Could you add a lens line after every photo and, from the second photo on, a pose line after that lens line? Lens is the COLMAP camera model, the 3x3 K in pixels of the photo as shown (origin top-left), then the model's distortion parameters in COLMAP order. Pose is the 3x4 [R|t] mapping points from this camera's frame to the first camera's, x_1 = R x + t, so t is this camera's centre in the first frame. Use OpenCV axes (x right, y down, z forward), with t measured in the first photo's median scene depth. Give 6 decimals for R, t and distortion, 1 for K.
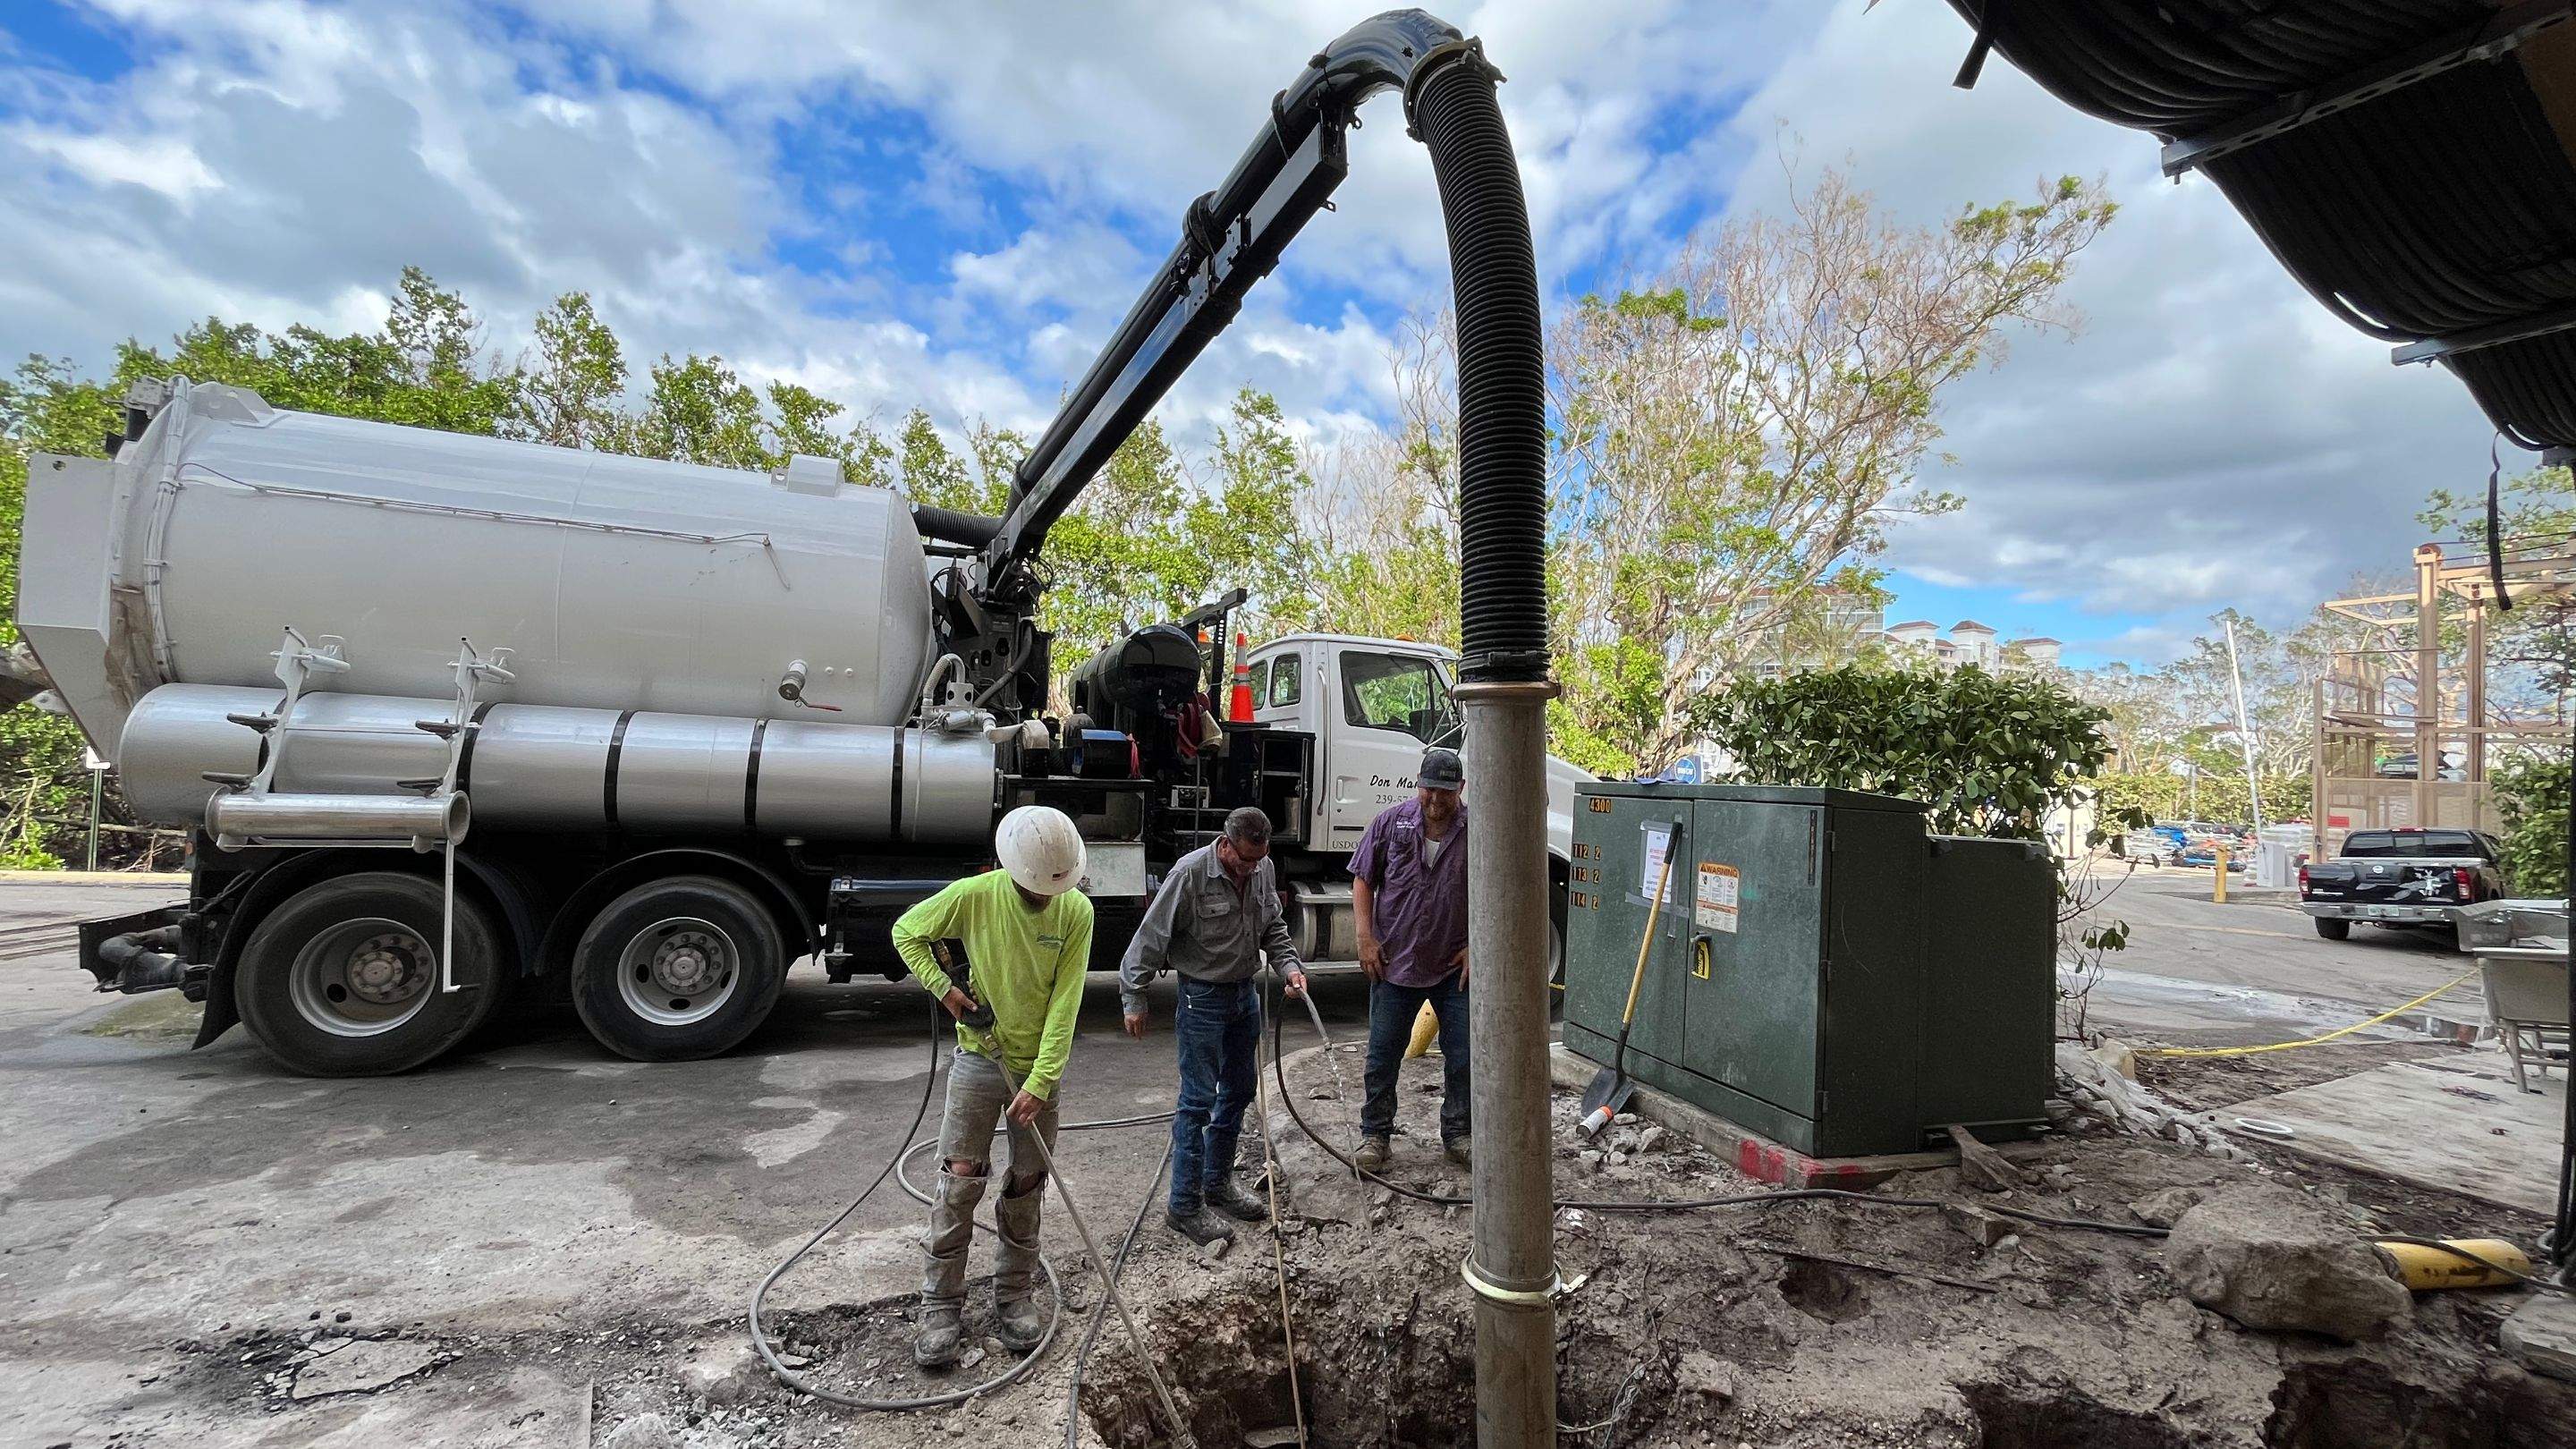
lens RADIAL K [[1035.3, 0, 1288.2], [0, 1035.3, 720.8], [0, 0, 1]] dist [-0.003308, 0.000085]
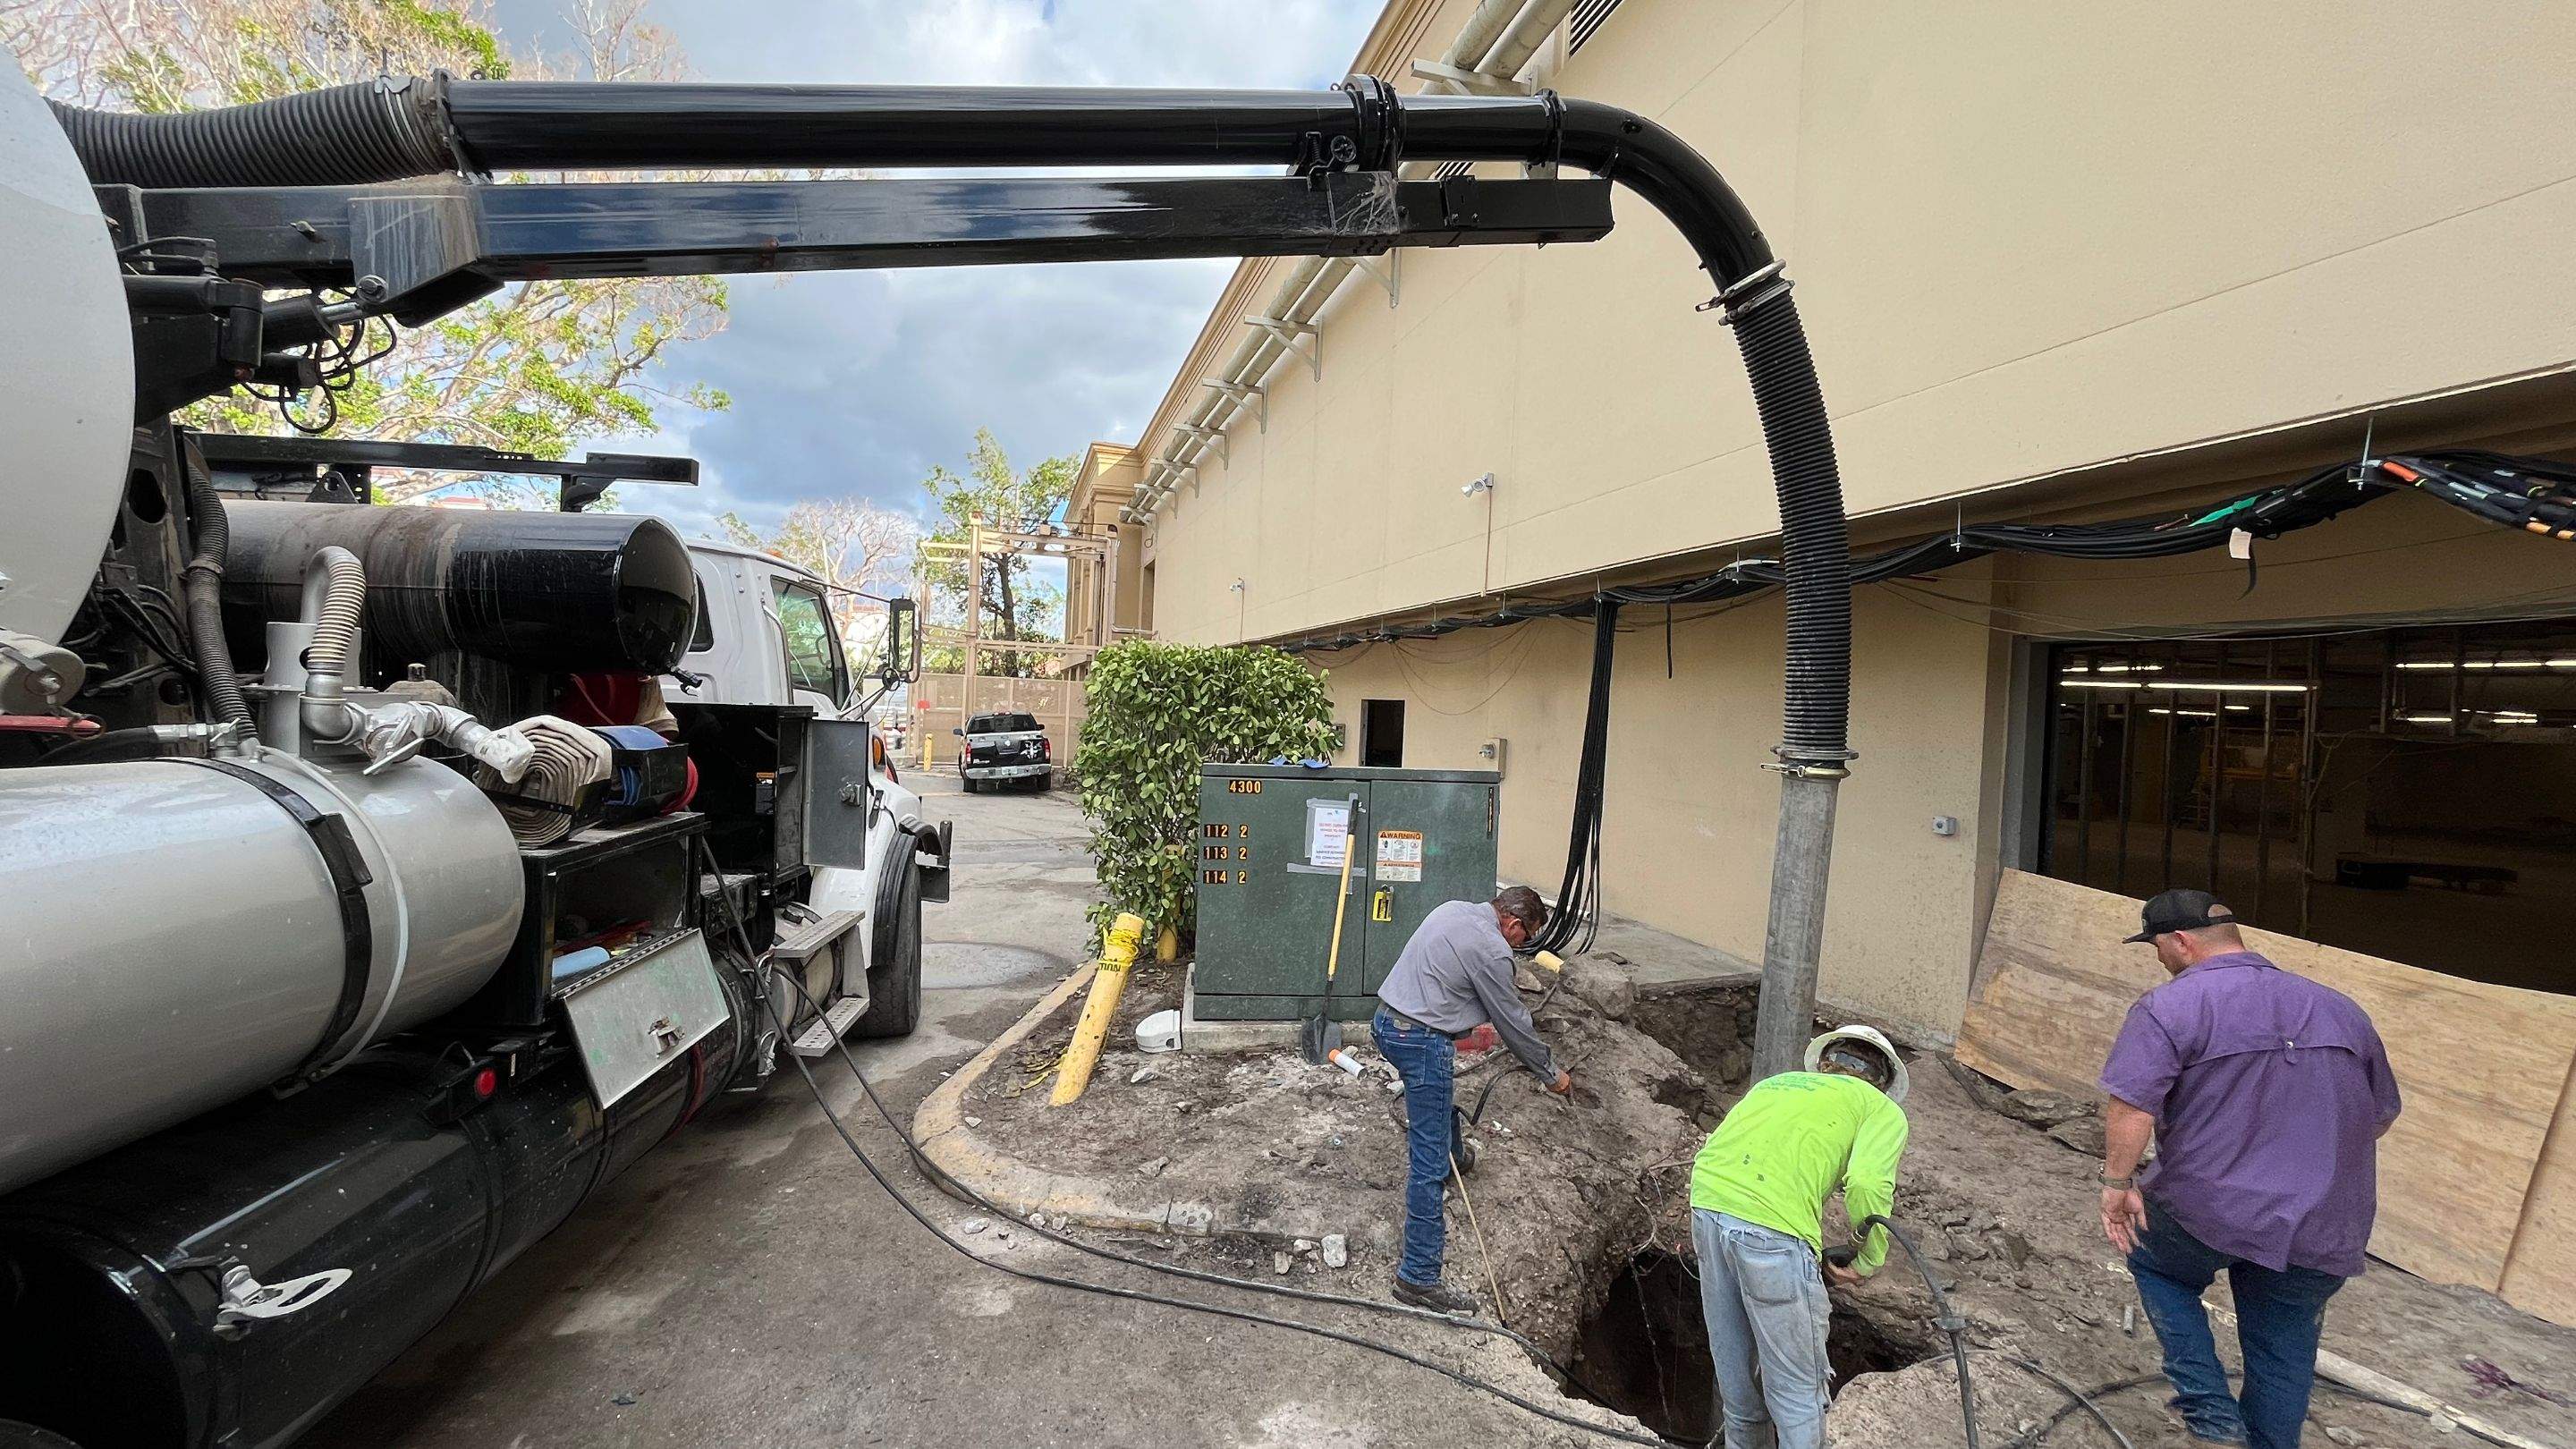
lens RADIAL K [[1035.3, 0, 1288.2], [0, 1035.3, 720.8], [0, 0, 1]] dist [-0.003308, 0.000085]
pose [[0.253528, -0.051466, 0.965958, -0.856317], [-0.075426, 0.994492, 0.072783, -0.080119], [-0.964383, -0.091311, 0.248249, 0.836475]]
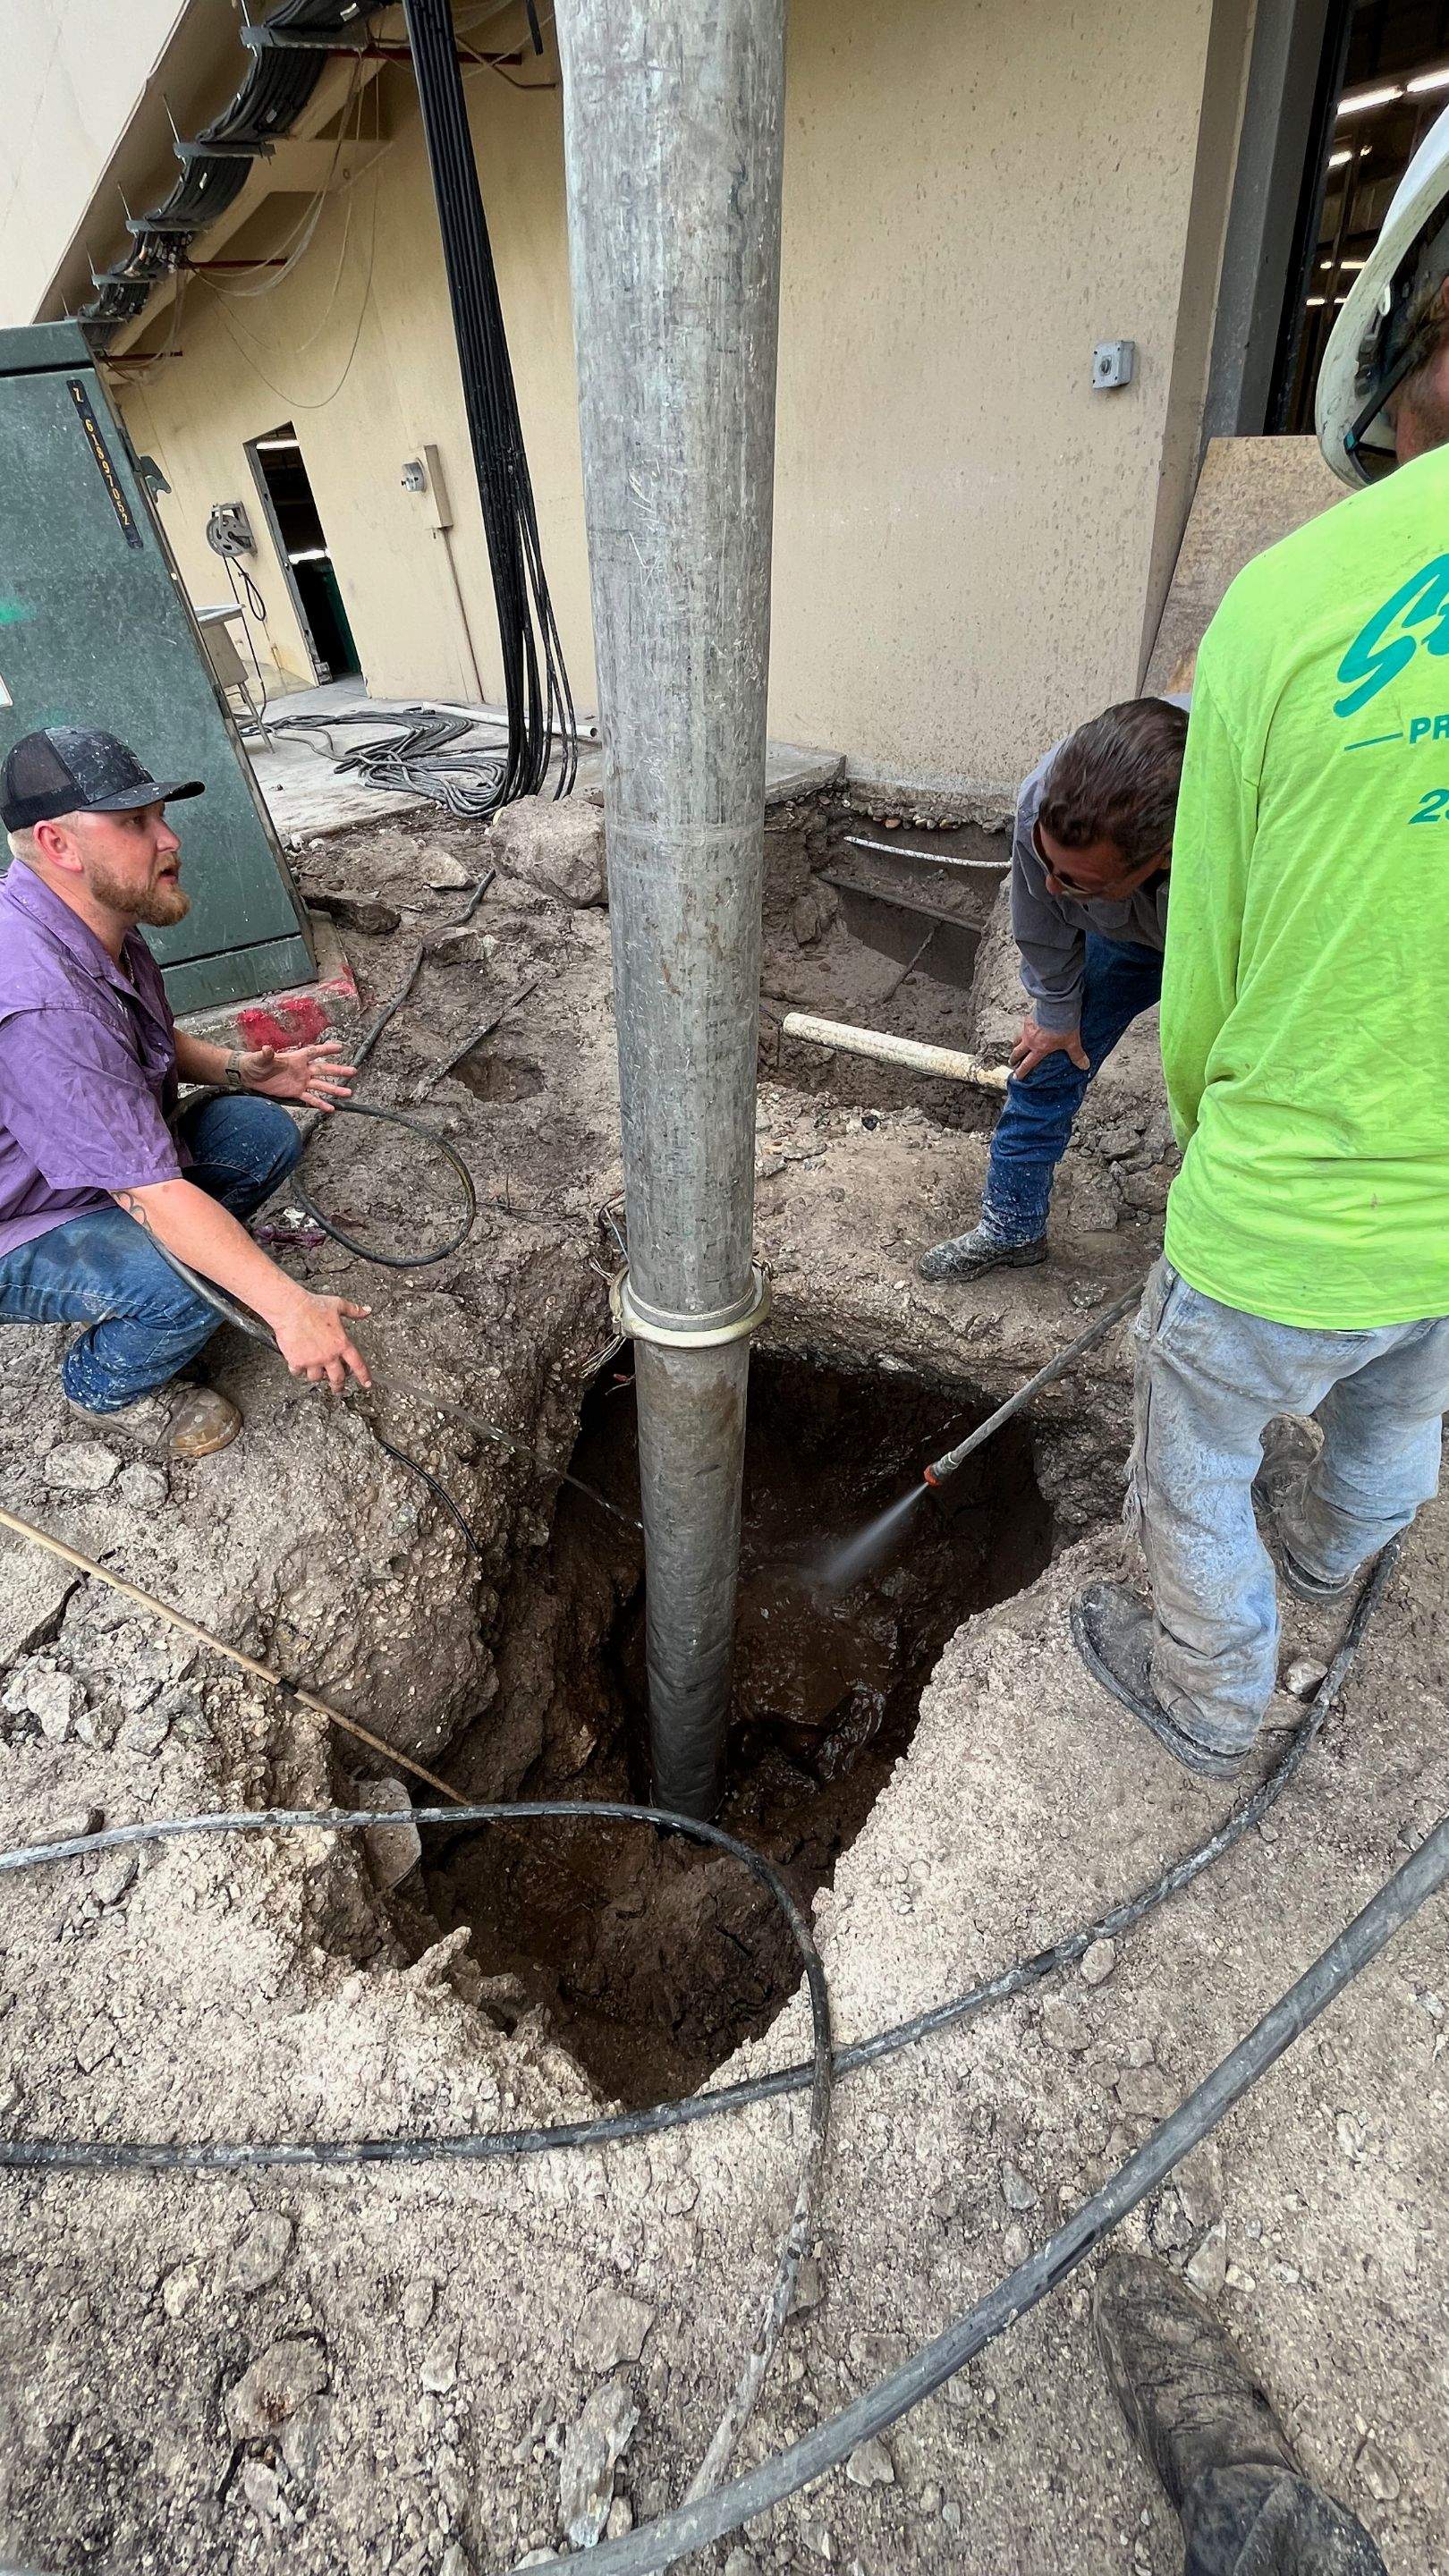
lens RADIAL K [[1035.3, 0, 727.6], [0, 1035.3, 1288.6], [0, 0, 1]] dist [-0.003308, 0.000085]
pose [[-0.071295, -0.643809, 0.761857, -0.206324], [0.062506, 0.759416, 0.647596, 0.107849], [-0.995495, 0.093791, -0.013900, 0.646010]]
